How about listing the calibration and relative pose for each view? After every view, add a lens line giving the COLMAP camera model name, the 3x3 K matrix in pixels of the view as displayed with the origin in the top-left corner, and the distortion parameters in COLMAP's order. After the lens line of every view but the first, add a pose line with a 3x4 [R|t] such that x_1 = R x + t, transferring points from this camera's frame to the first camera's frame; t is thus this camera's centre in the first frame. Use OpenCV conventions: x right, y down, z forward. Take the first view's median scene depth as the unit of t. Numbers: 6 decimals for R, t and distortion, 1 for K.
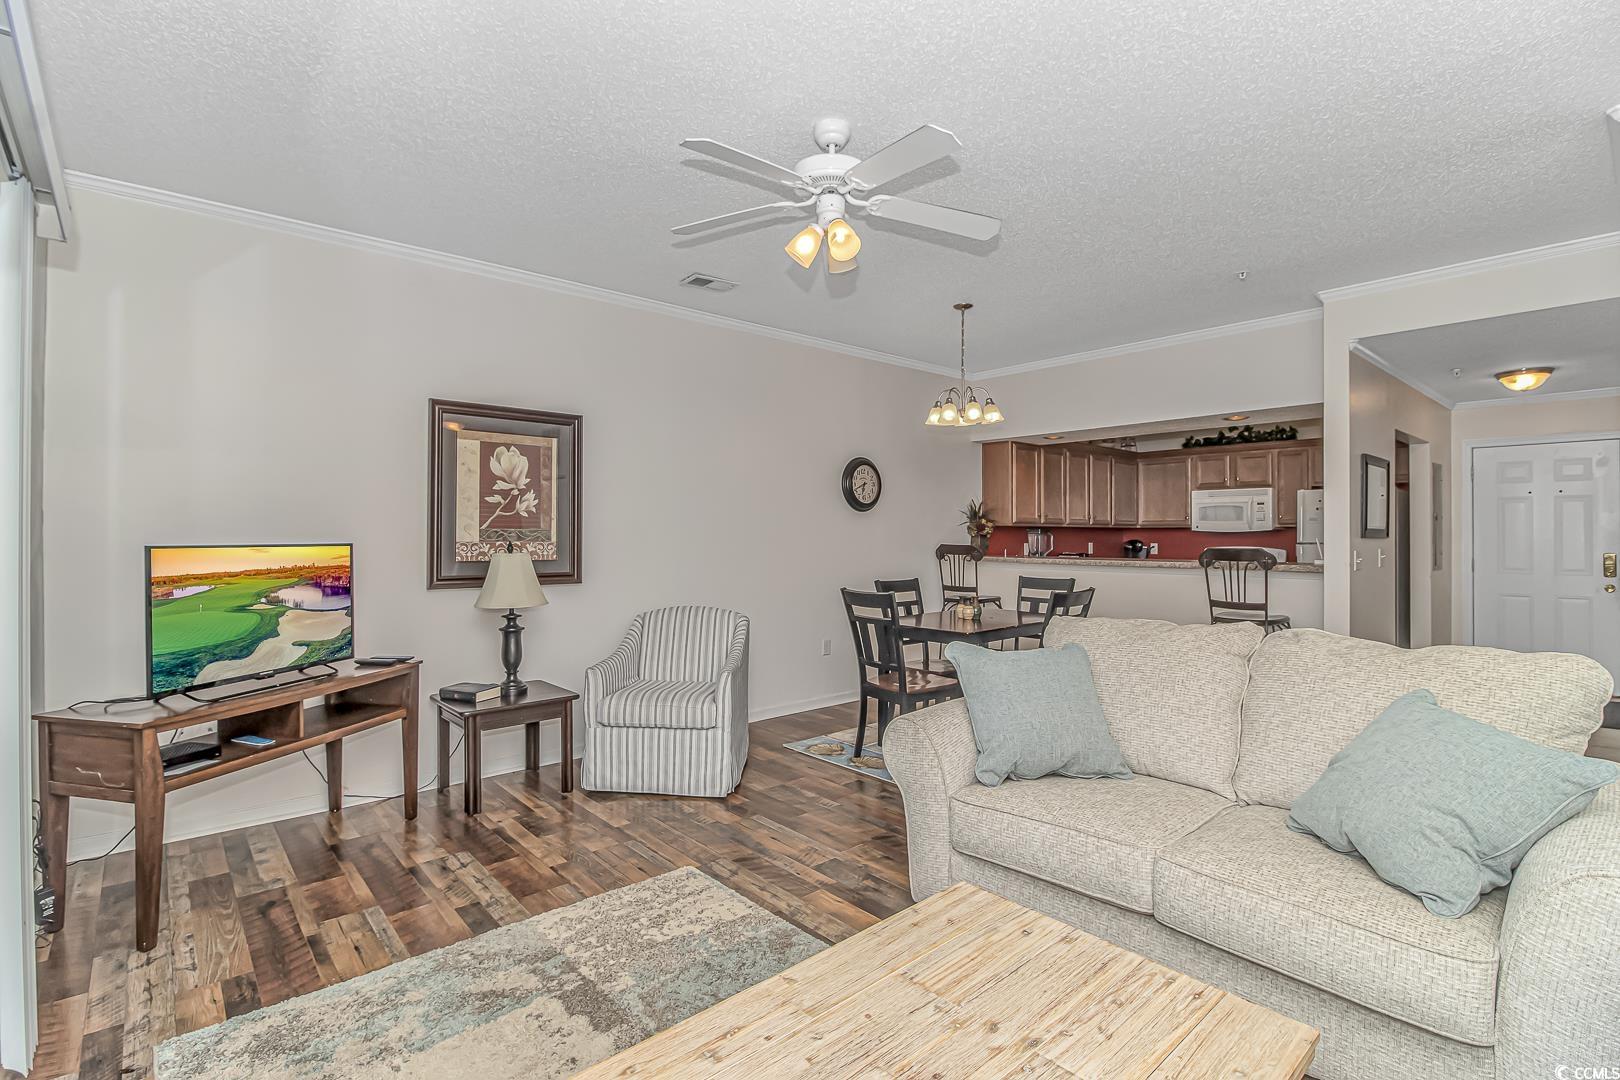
lens RADIAL K [[758.2, 0, 809.0], [0, 758.2, 532.5], [0, 0, 1]] dist [-0.001179, -0.010017]
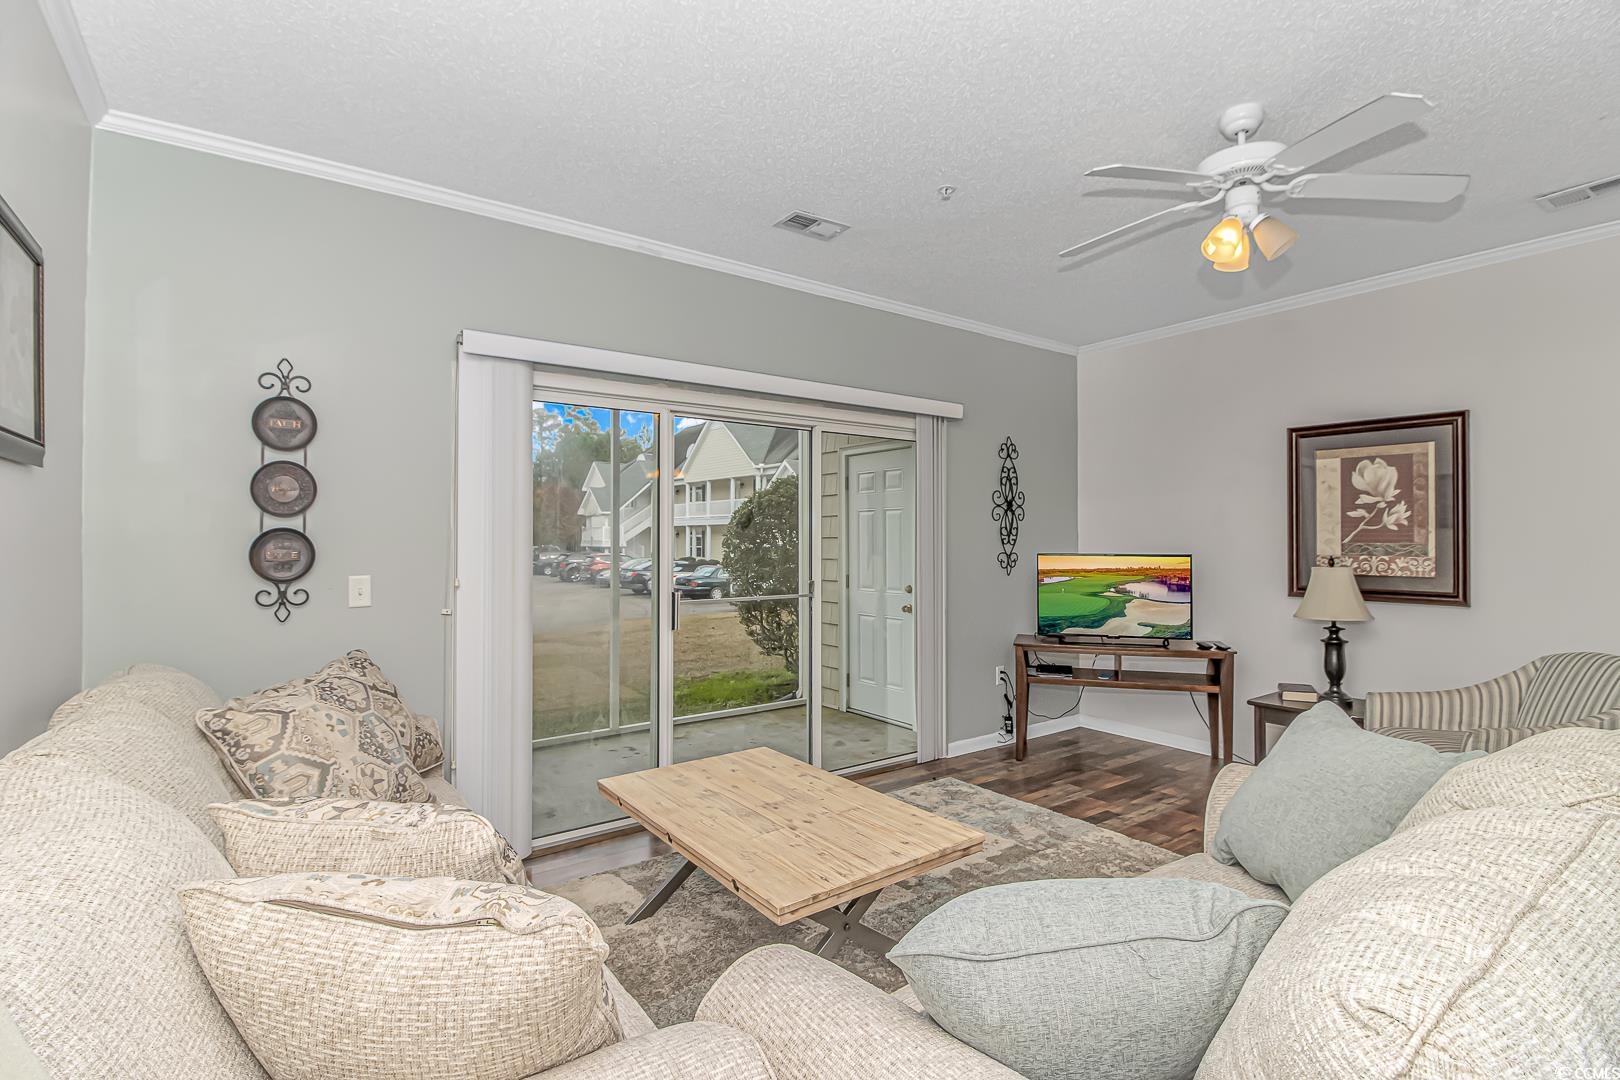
lens RADIAL K [[758.2, 0, 814.1], [0, 758.2, 526.4], [0, 0, 1]] dist [-0.001179, -0.010017]
pose [[-0.093565, -0.018657, -0.995438, 0.580304], [0.000211, 0.999824, -0.018759, -0.007083], [0.995613, -0.001965, -0.093544, 0.331884]]
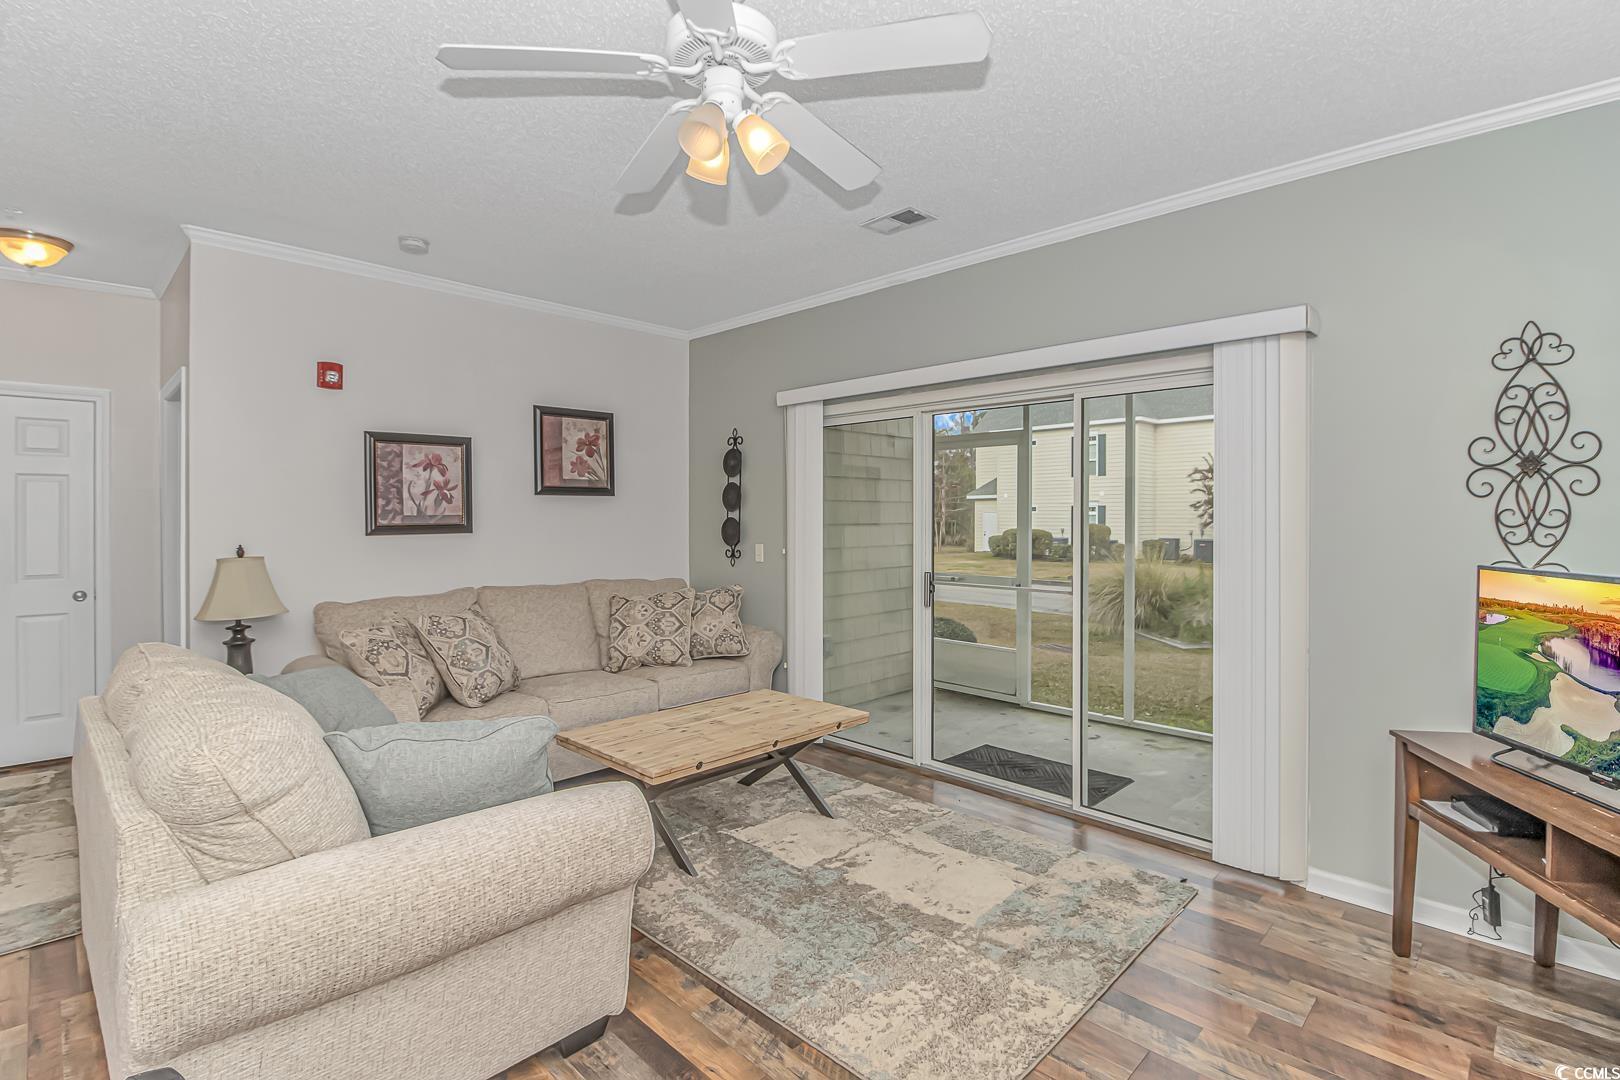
lens RADIAL K [[758.2, 0, 818.5], [0, 758.2, 514.3], [0, 0, 1]] dist [-0.001179, -0.010017]
pose [[-0.997134, -0.003717, -0.075561, -0.003762], [-0.003668, 0.999993, -0.000789, -0.020817], [0.075563, -0.000510, -0.997141, 0.997812]]
